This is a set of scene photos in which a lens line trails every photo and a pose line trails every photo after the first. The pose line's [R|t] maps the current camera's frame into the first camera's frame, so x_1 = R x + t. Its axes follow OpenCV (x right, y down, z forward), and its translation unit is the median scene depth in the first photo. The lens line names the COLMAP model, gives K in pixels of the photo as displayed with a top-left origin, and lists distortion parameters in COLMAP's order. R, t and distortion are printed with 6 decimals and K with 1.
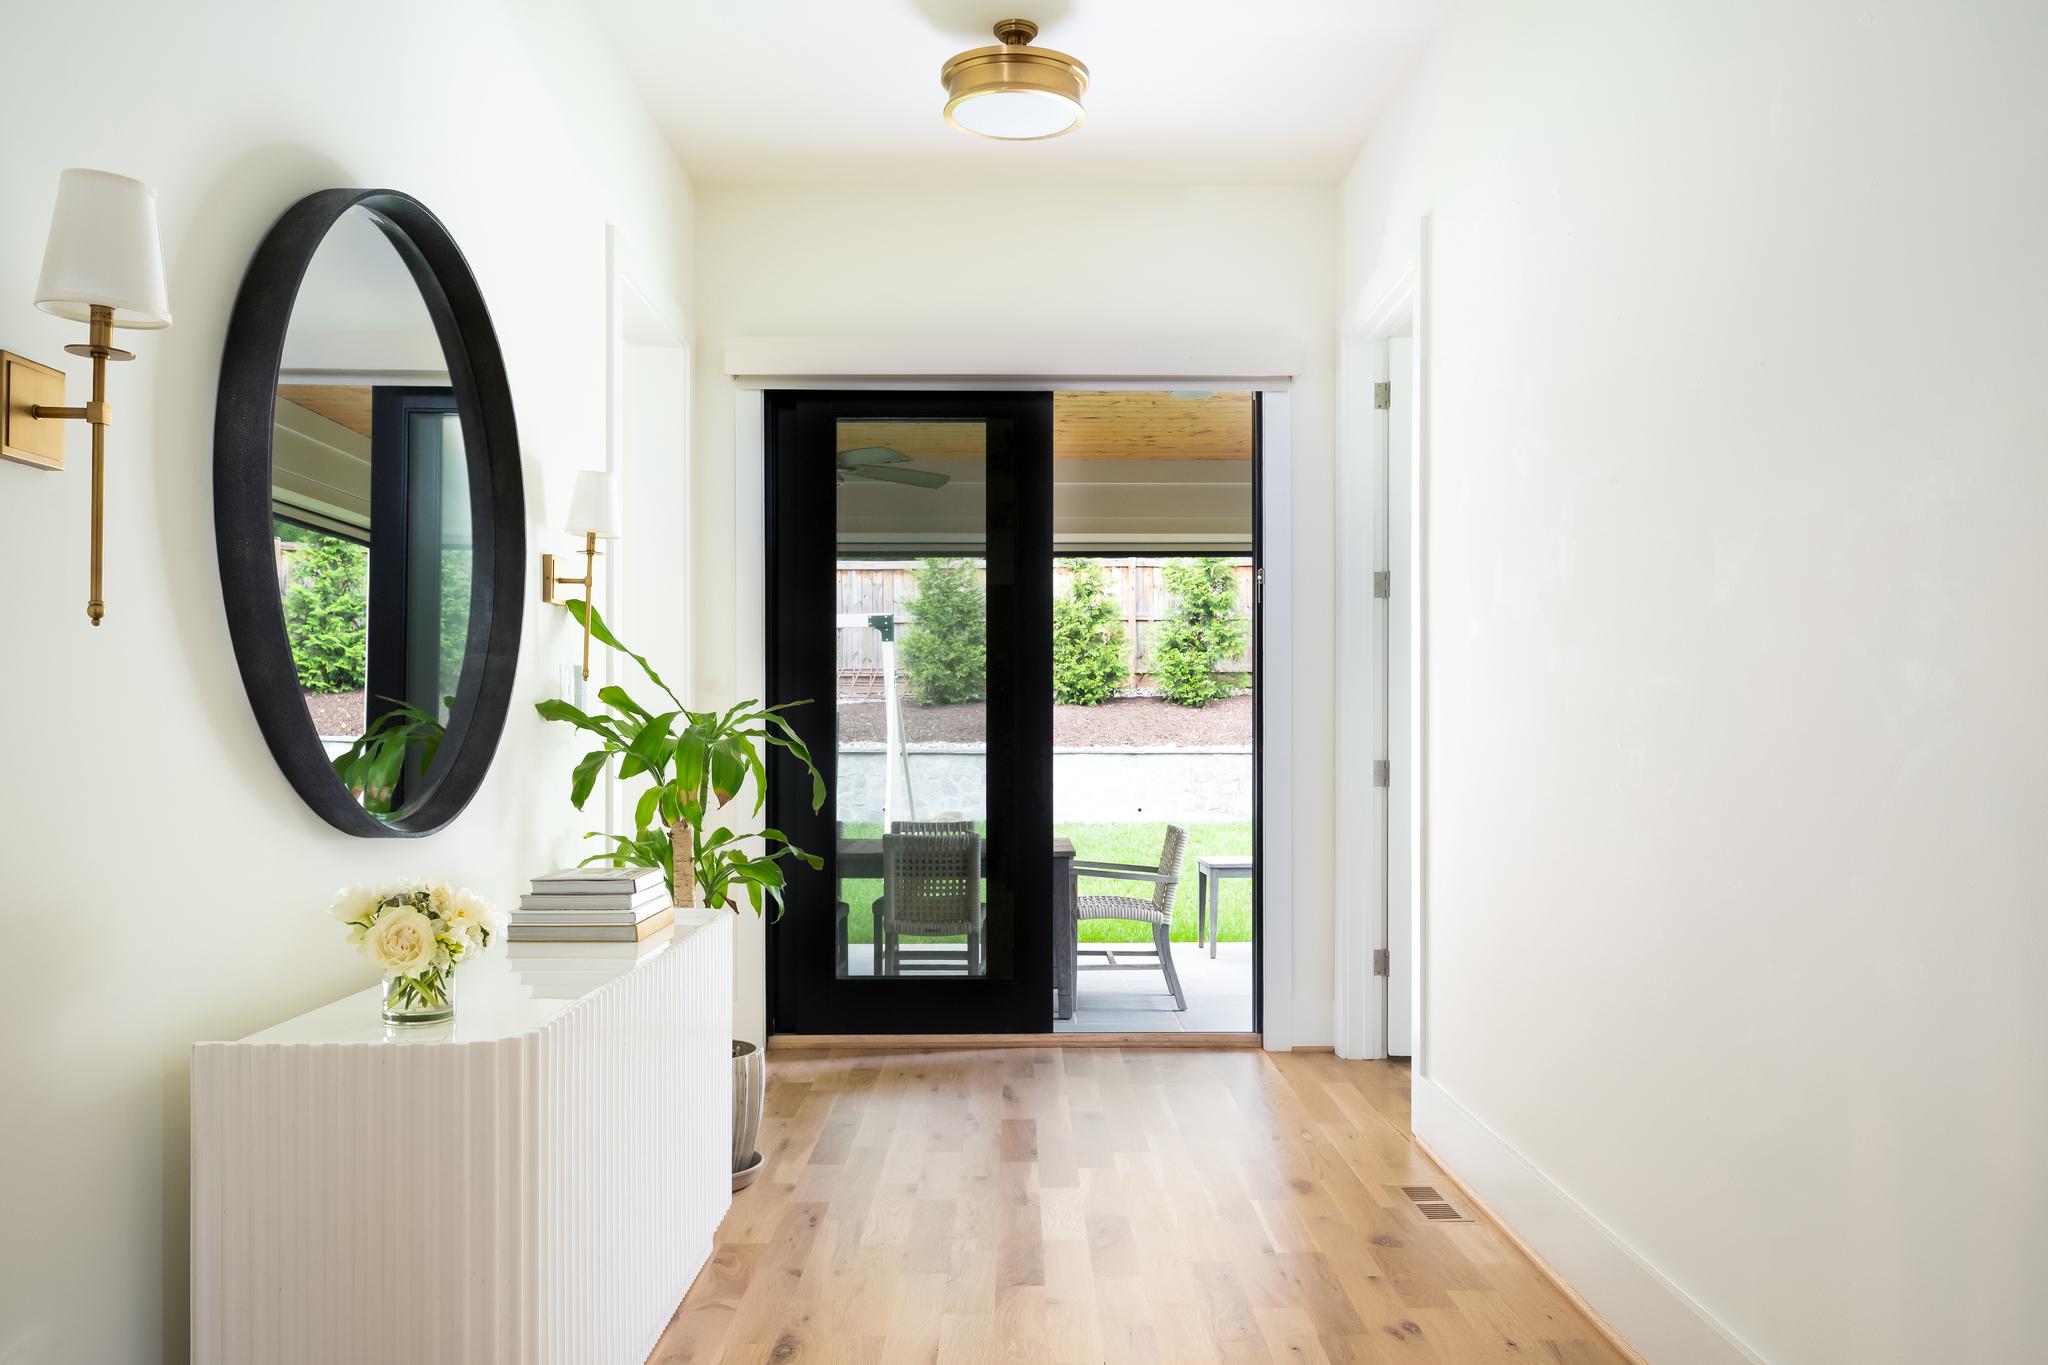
lens RADIAL K [[1512.3, 0, 1022.5], [0, 1512.3, 694.2], [0, 0, 1]] dist [-0.013693, -0.001493]
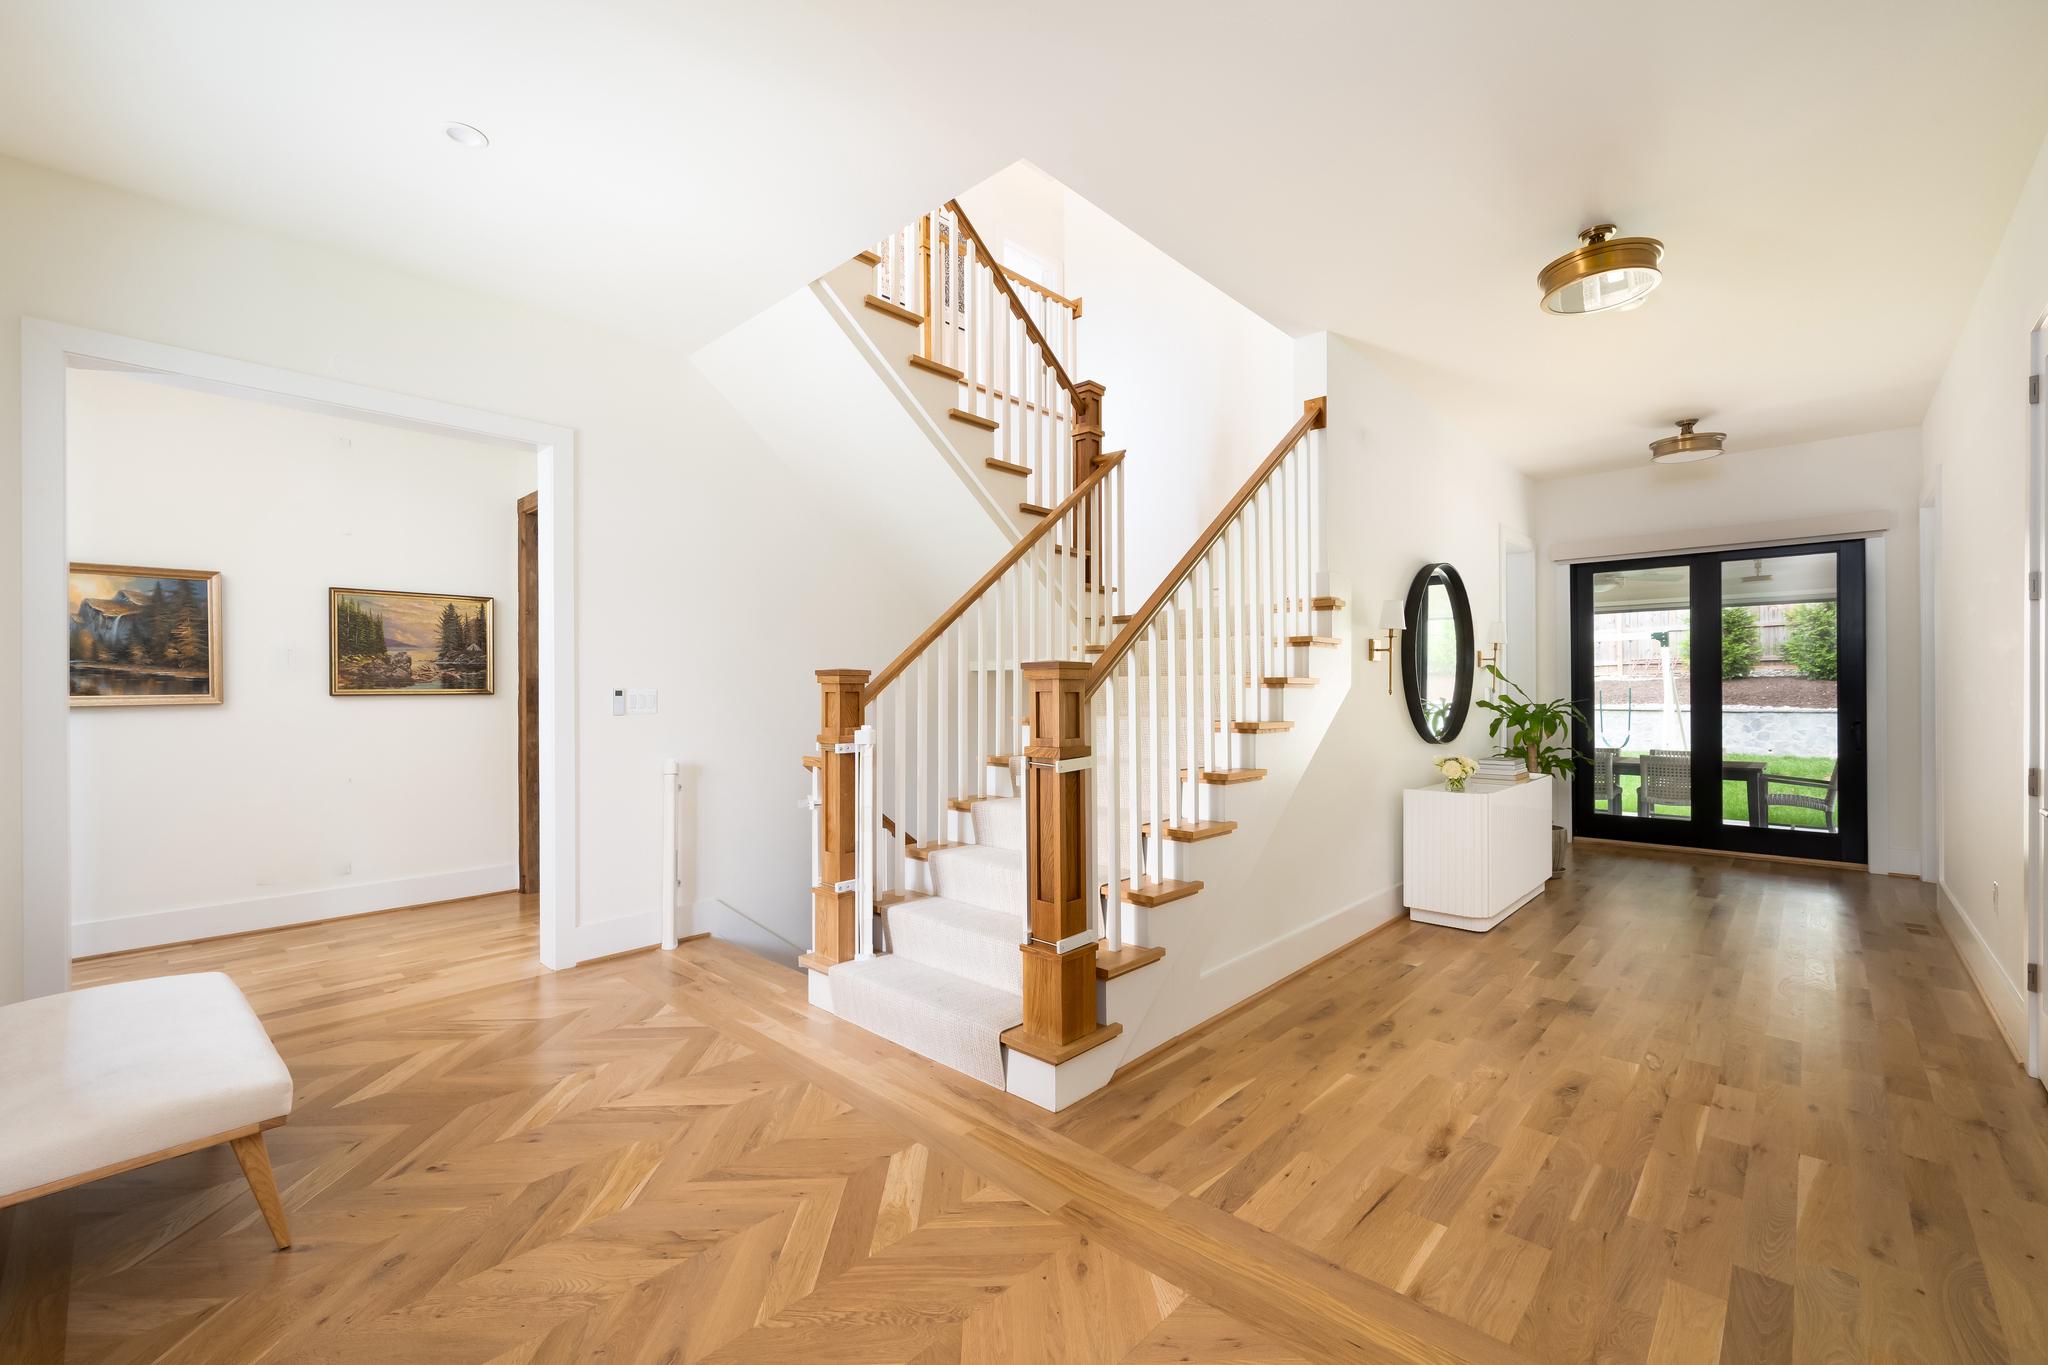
lens RADIAL K [[847.7, 0, 1018.5], [0, 847.7, 694.2], [0, 0, 1]] dist [-0.001698, -0.000157]
pose [[0.723310, 0.002218, -0.690520, 0.162619], [0.018166, 0.999588, 0.022239, -0.056642], [0.690285, -0.028629, 0.722971, -0.754428]]
